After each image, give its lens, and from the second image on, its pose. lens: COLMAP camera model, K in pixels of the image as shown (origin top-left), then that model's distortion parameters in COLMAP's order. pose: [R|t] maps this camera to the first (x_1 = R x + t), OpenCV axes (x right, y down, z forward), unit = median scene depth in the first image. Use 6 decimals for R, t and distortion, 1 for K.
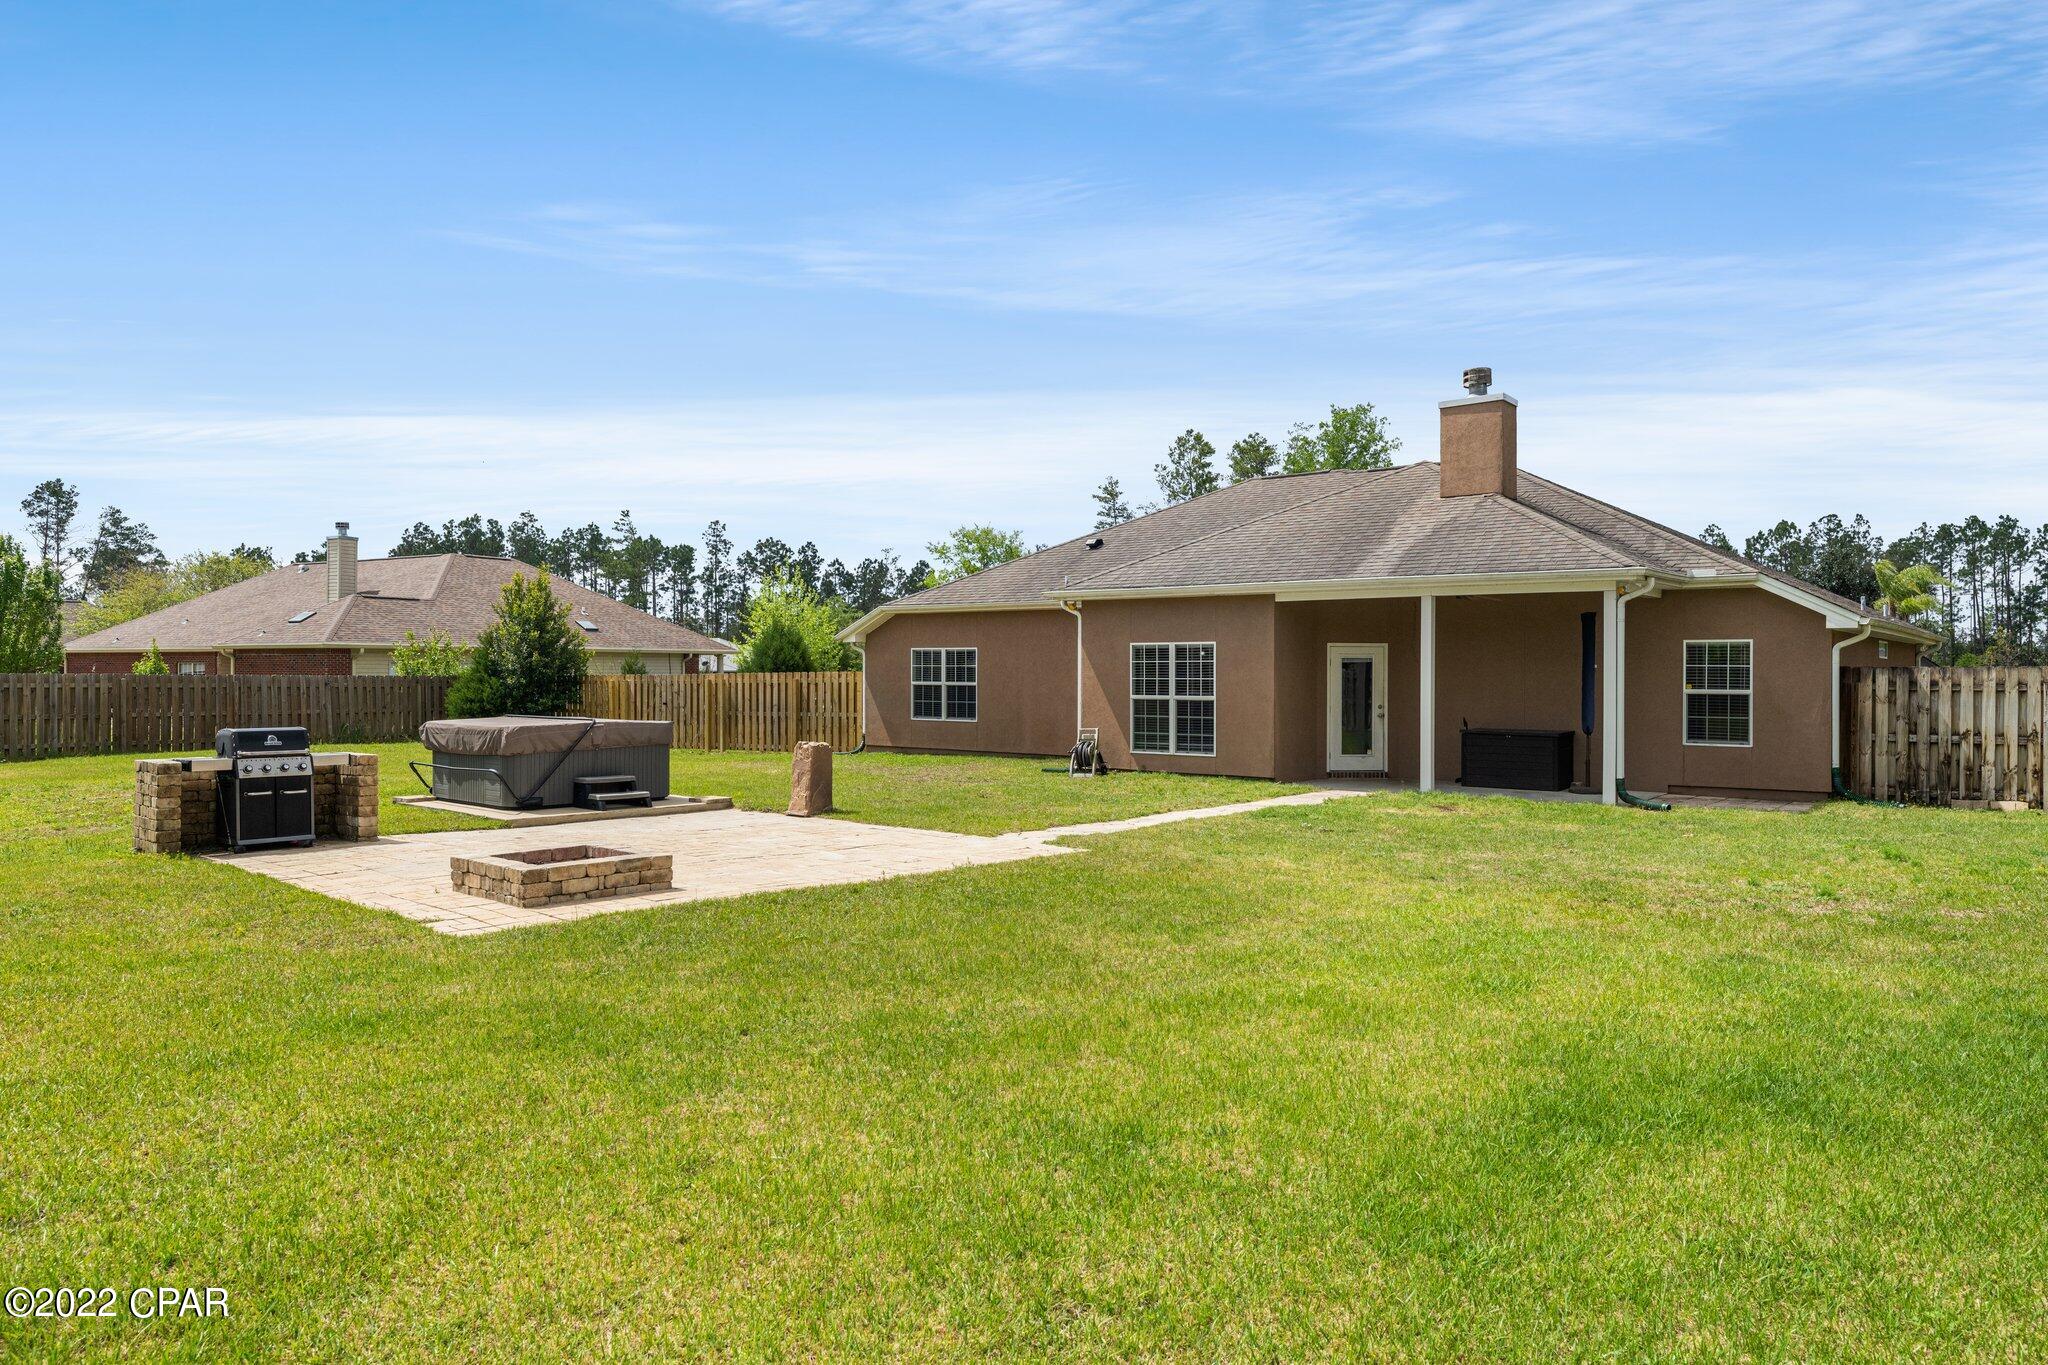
lens RADIAL K [[1343.6, 0, 1021.7], [0, 1343.6, 683.4], [0, 0, 1]] dist [0.003444, -0.001674]
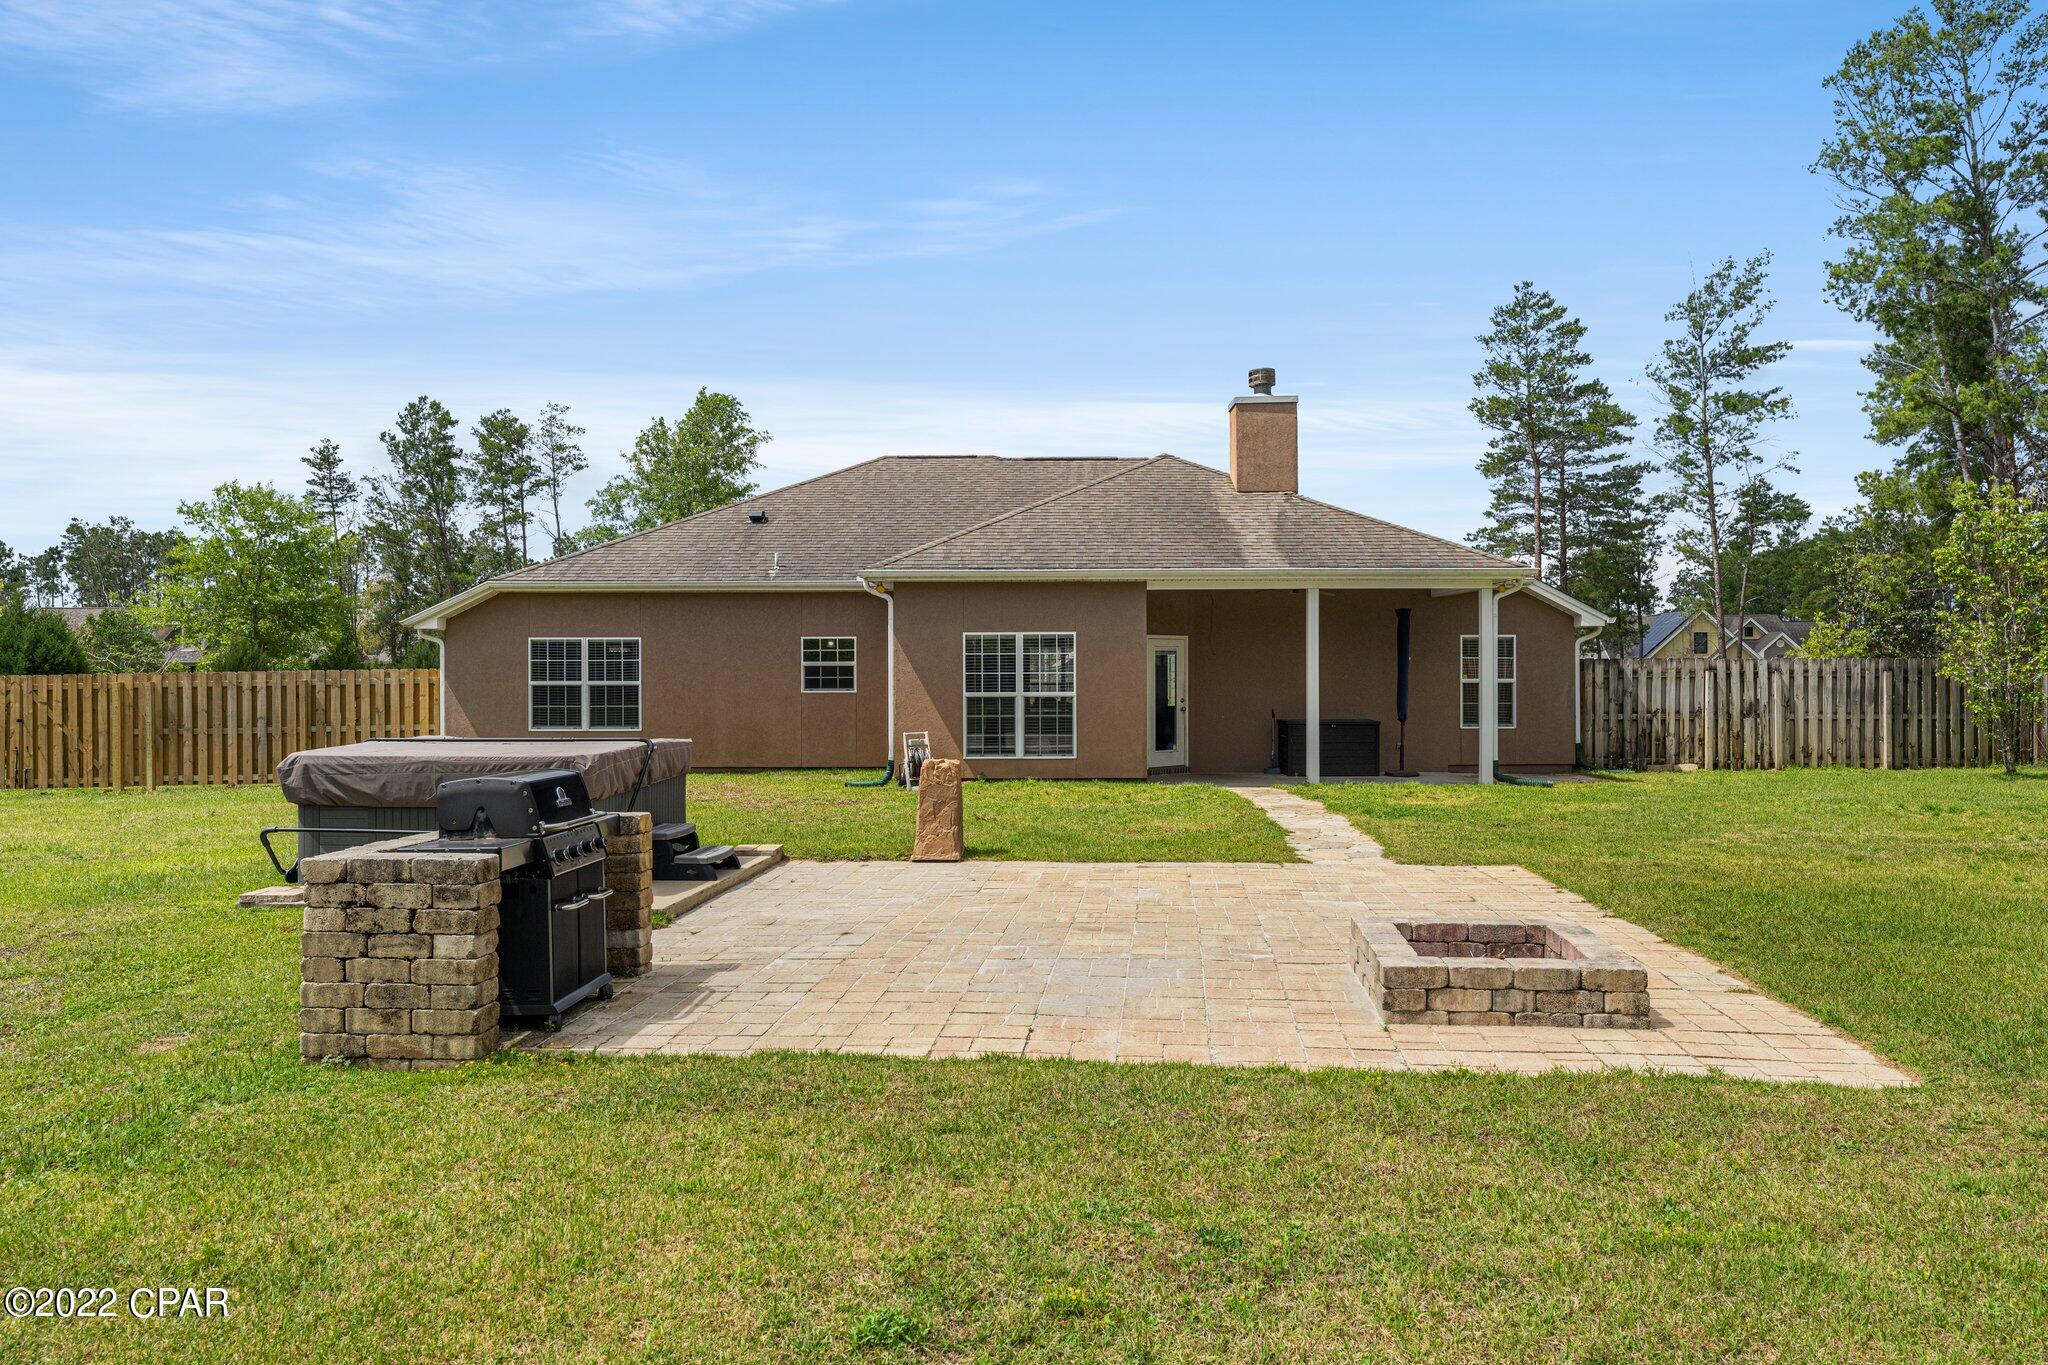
lens RADIAL K [[1343.6, 0, 1023.8], [0, 1343.6, 680.8], [0, 0, 1]] dist [0.003444, -0.001674]
pose [[0.794356, -0.009242, 0.607382, -0.422922], [0.010678, 0.999942, 0.001249, 0.000556], [-0.607358, 0.005493, 0.794409, 0.292324]]
